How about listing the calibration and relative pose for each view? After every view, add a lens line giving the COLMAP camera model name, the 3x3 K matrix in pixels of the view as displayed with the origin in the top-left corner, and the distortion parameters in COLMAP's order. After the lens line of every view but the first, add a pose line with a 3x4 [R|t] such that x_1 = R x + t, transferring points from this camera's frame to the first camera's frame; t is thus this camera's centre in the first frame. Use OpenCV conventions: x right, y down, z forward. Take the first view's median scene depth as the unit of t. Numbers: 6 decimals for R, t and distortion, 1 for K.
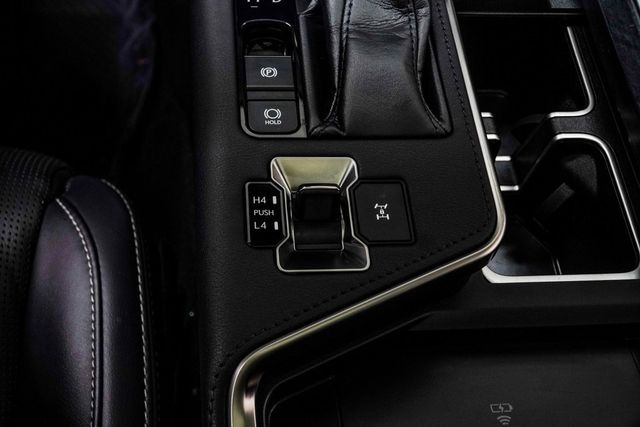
lens RADIAL K [[728.0, 0, 320.0], [0, 728.0, 213.5], [0, 0, 1]] dist [0.007612, -0.024452]
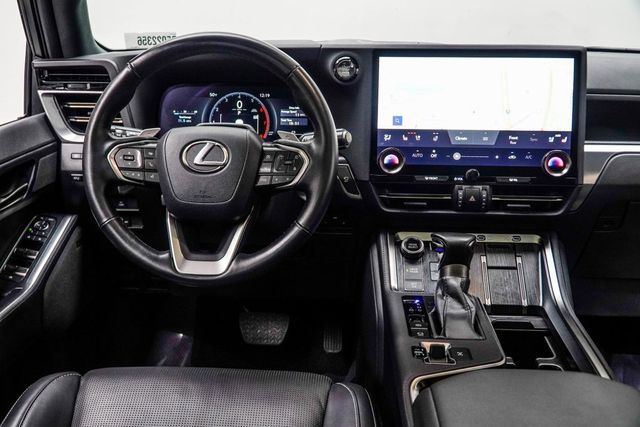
lens RADIAL K [[719.3, 0, 295.3], [0, 719.3, 213.7], [0, 0, 1]] dist [0.016584, -0.016846]
pose [[0.983007, -0.056936, -0.174513, -0.025462], [-0.079766, 0.723746, -0.685440, 1.416795], [0.165329, 0.687713, 0.706906, -1.327814]]
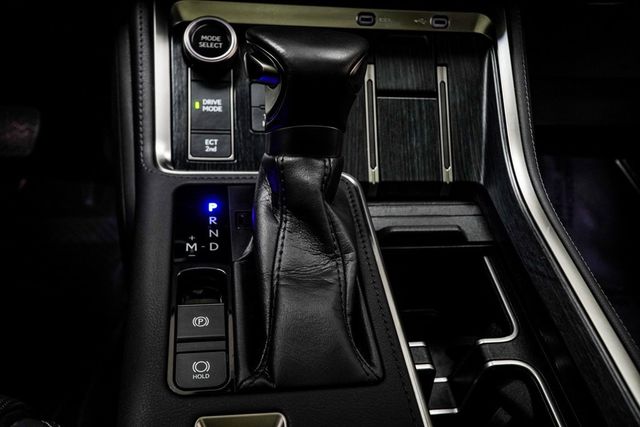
lens RADIAL K [[590.4, 0, 320.0], [0, 590.4, 213.5], [0, 0, 1]] dist [0.009442, 0.002758]
pose [[0.998142, -0.032734, 0.051389, 0.057043], [0.046113, 0.957118, -0.286004, -0.093811], [-0.039824, 0.287842, 0.956849, 0.162365]]
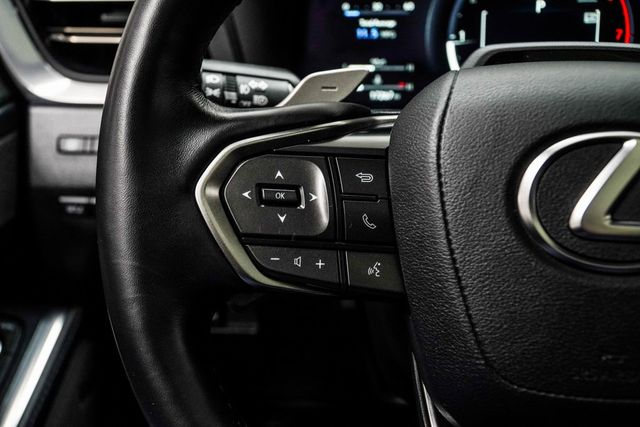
lens RADIAL K [[929.8, 0, 320.0], [0, 929.8, 213.5], [0, 0, 1]] dist [0.013636, 0.018411]
pose [[0.974474, -0.053132, -0.218123, -0.905262], [-0.097556, 0.774845, -0.624579, -0.036680], [0.202197, 0.629915, 0.749883, -0.262567]]
